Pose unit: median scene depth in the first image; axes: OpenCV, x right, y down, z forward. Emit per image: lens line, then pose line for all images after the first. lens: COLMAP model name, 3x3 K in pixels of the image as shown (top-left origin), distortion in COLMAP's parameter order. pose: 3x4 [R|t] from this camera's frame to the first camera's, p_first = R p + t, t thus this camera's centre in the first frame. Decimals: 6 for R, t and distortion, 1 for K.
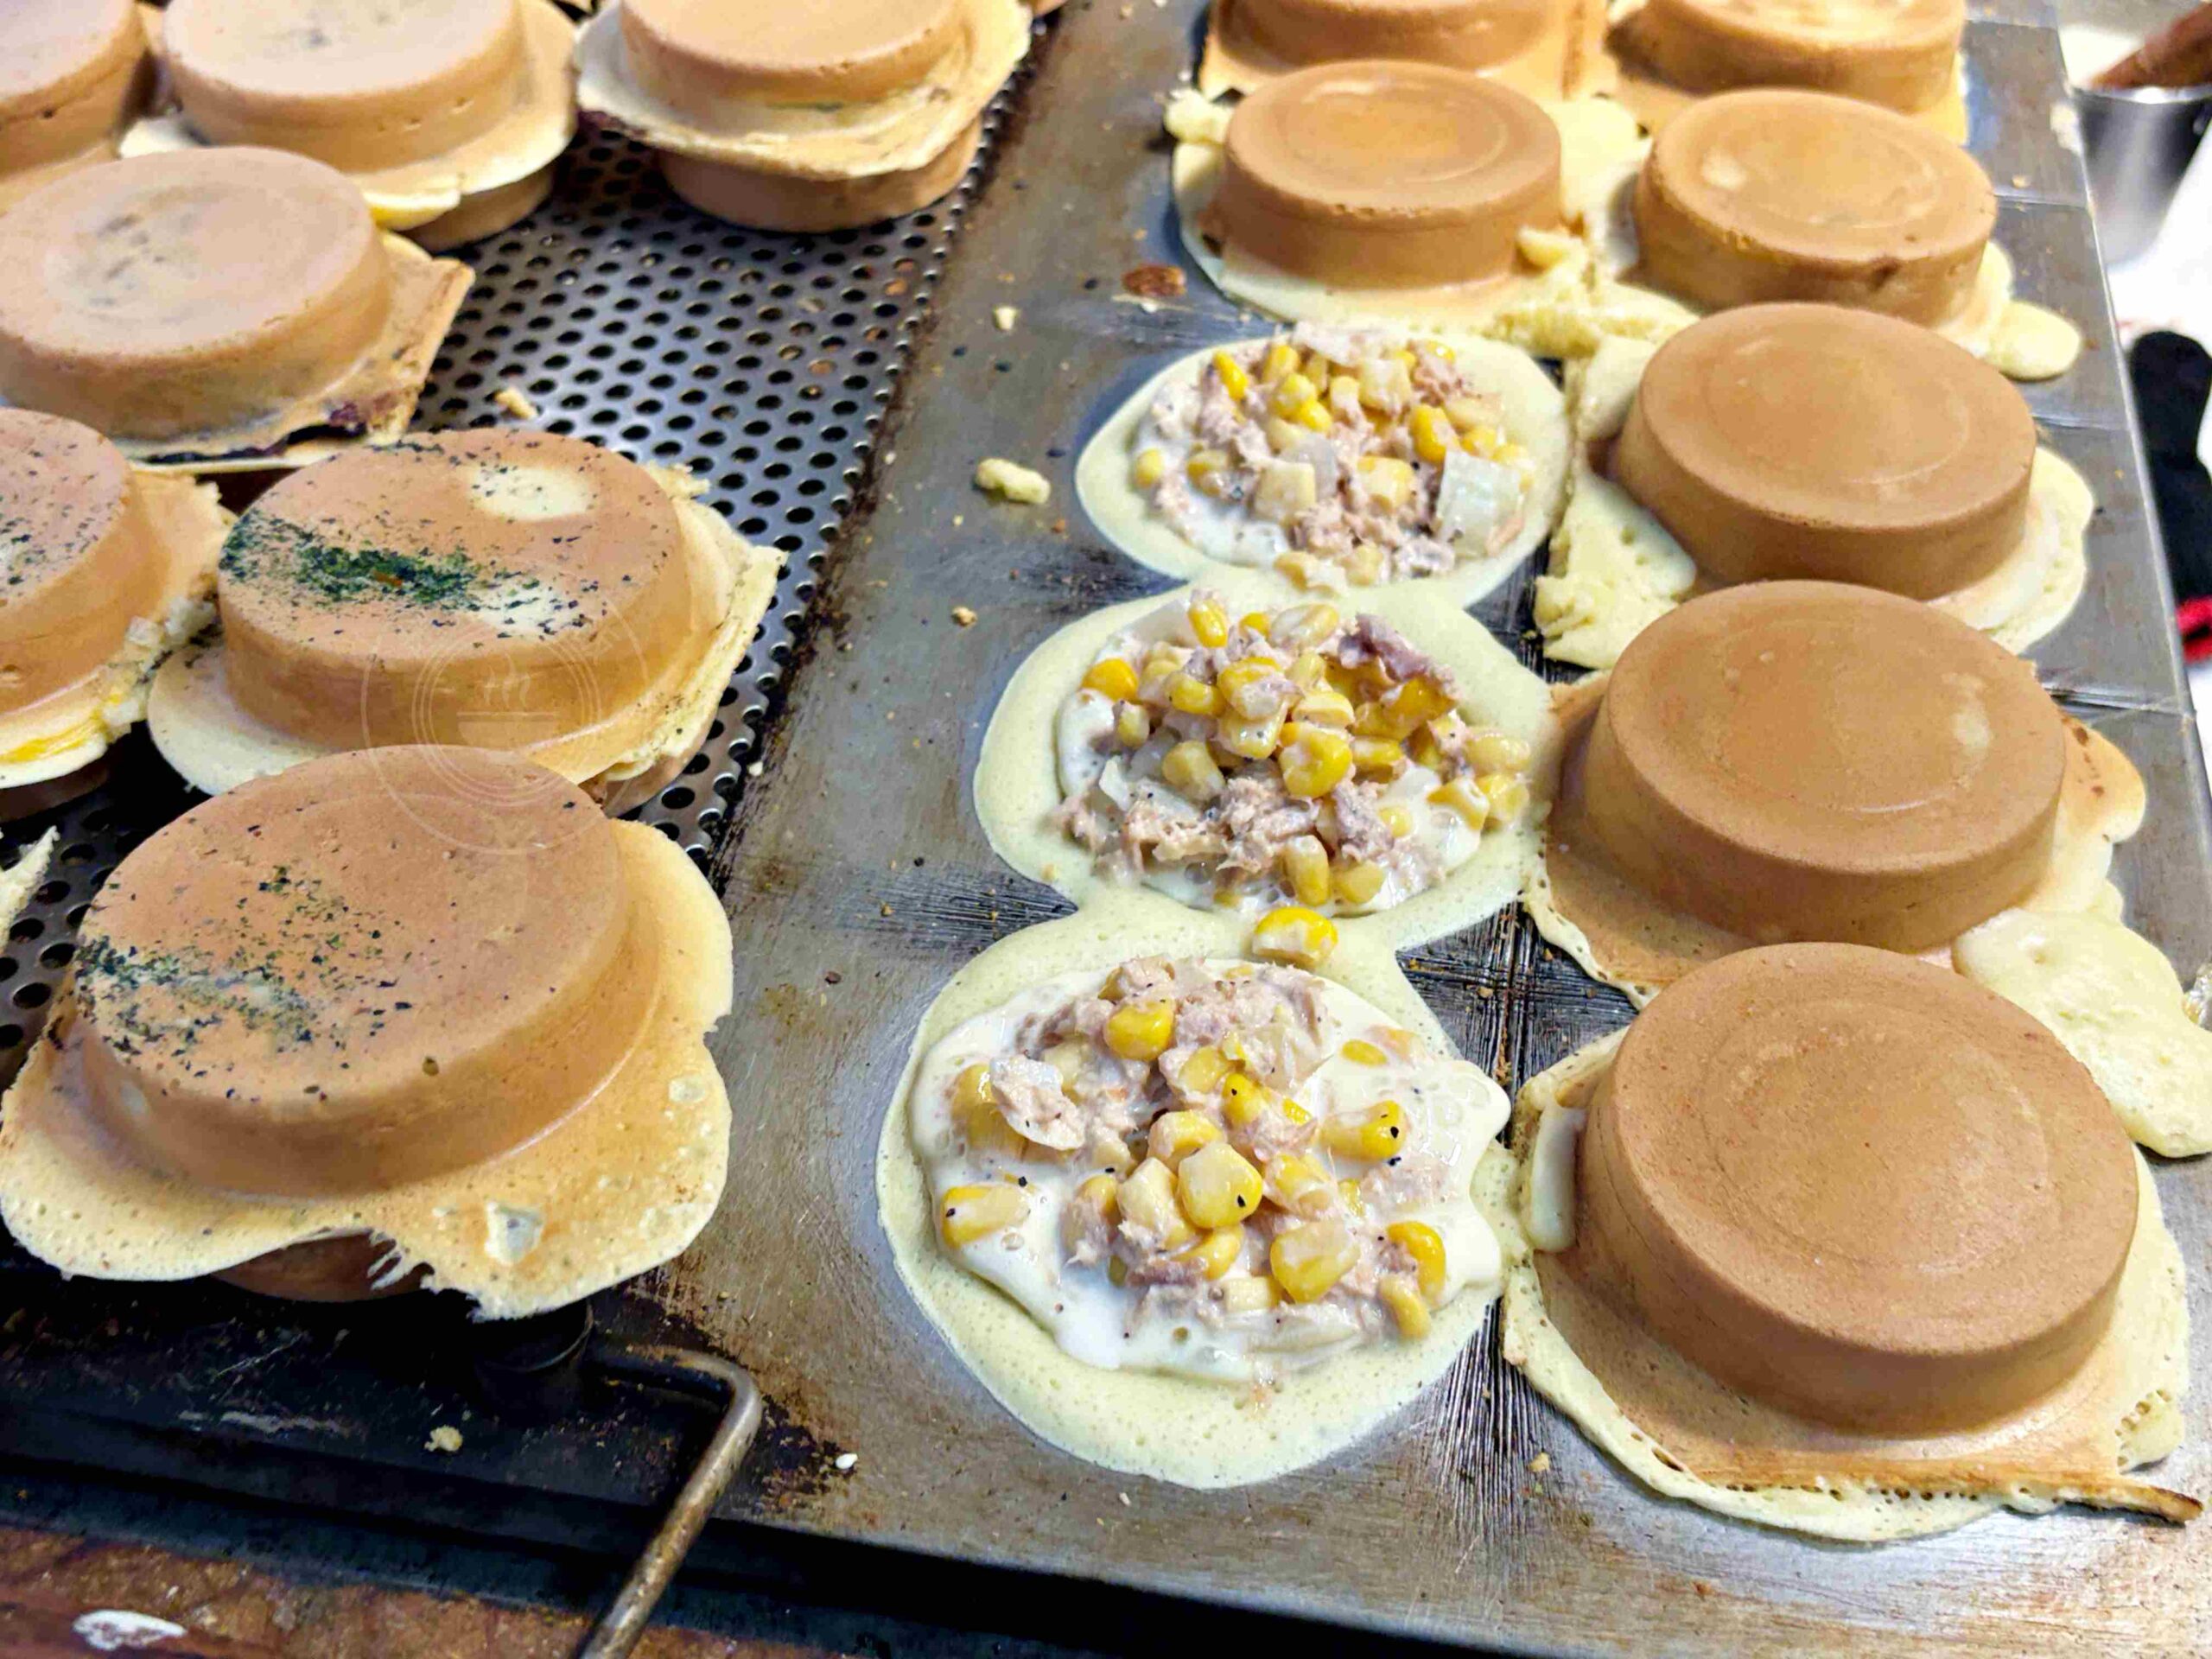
lens RADIAL K [[2474.6, 0, 1087.6], [0, 2474.6, 854.6], [0, 0, 1]] dist [0.194480, -0.708577]
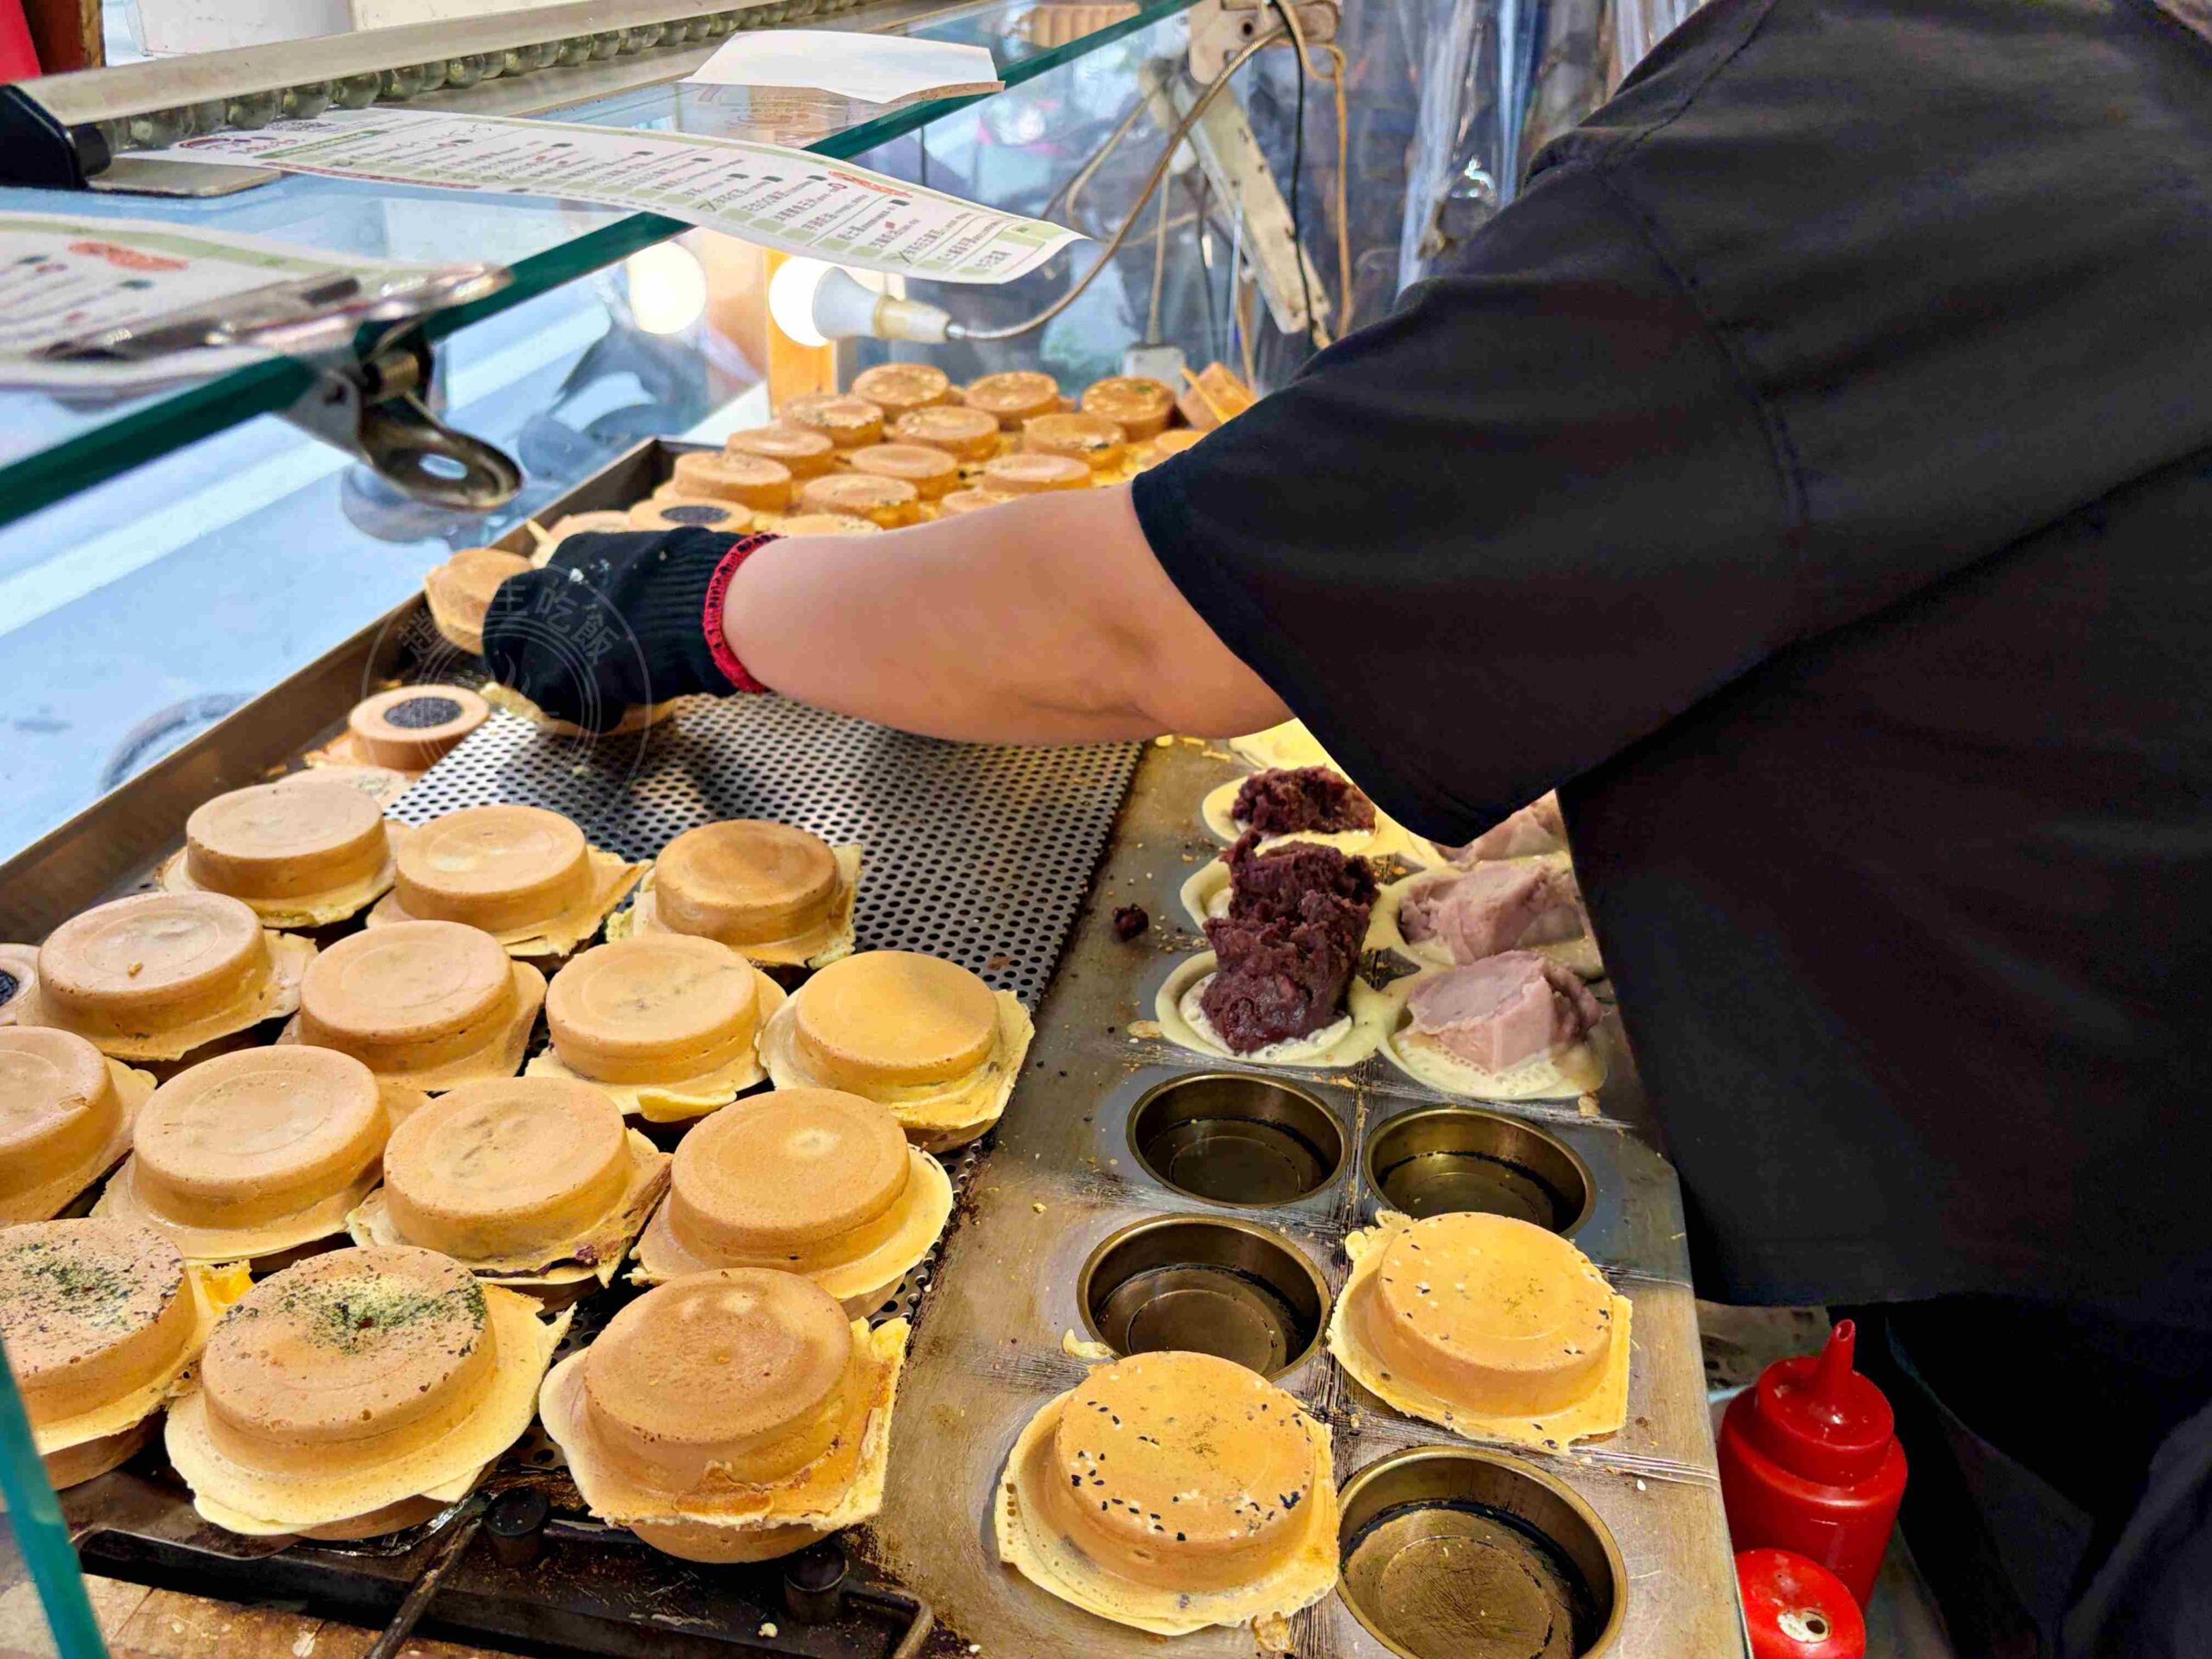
lens RADIAL K [[1829.9, 0, 1122.5], [0, 1829.9, 830.1], [0, 0, 1]] dist [-0.000697, -0.014643]
pose [[0.999301, 0.033902, 0.015783, -0.021598], [-0.027624, 0.953691, -0.299517, 0.049354], [-0.025206, 0.298871, 0.953960, -0.458650]]
